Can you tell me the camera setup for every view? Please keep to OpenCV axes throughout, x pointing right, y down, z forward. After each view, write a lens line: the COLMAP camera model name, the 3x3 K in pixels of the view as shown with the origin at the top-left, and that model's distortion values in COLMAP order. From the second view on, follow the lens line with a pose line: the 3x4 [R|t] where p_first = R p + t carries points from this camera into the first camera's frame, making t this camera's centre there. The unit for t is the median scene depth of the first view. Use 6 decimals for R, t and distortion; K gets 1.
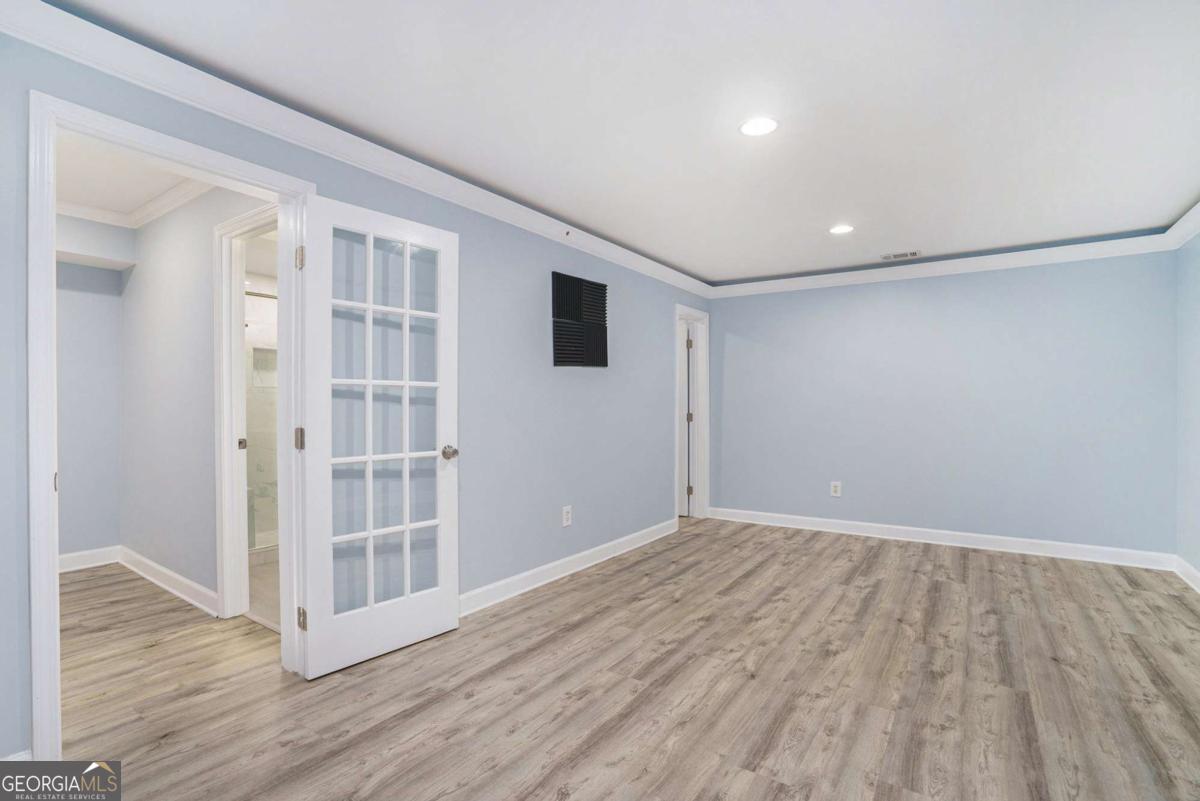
lens RADIAL K [[580.4, 0, 590.3], [0, 580.4, 399.8], [0, 0, 1]] dist [-0.056252, 0.024380]
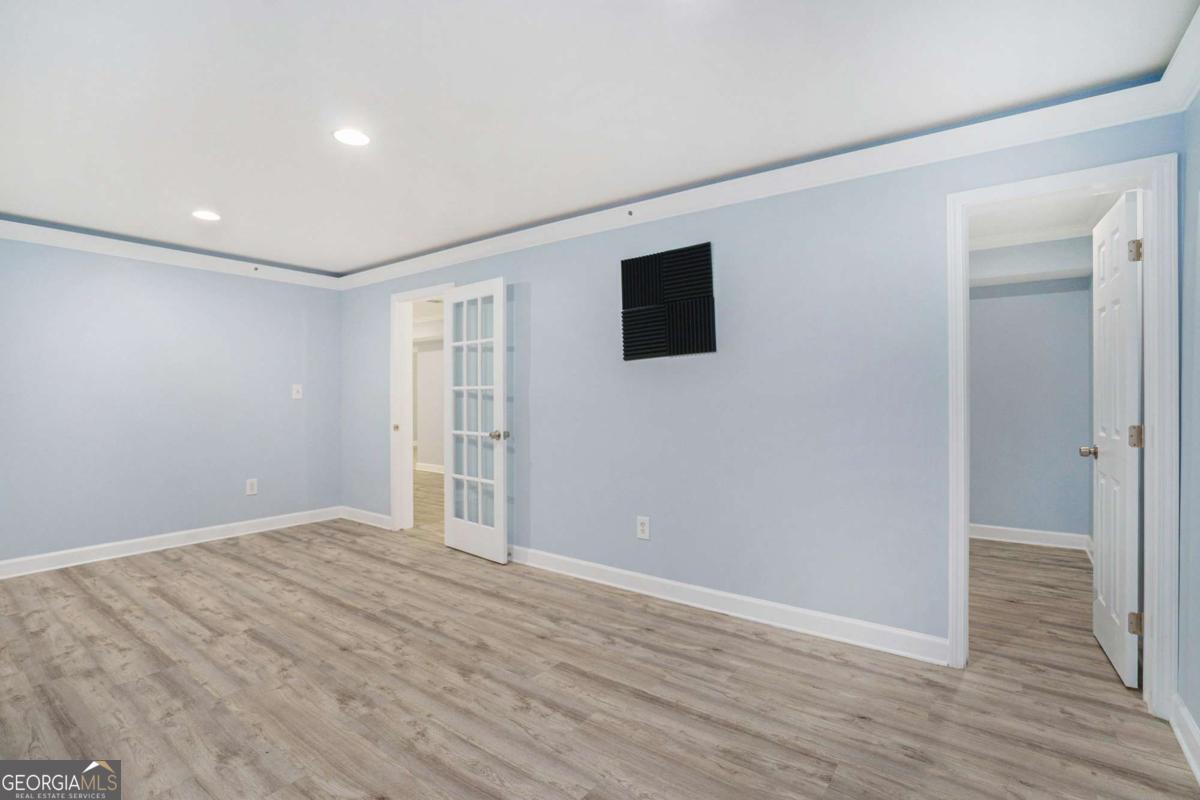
lens RADIAL K [[580.4, 0, 590.3], [0, 580.4, 399.3], [0, 0, 1]] dist [-0.056252, 0.024380]
pose [[-0.078019, -0.003943, -0.996944, 1.101926], [0.009934, 0.999939, -0.004732, 0.009433], [0.996902, -0.010273, -0.077975, 1.280794]]
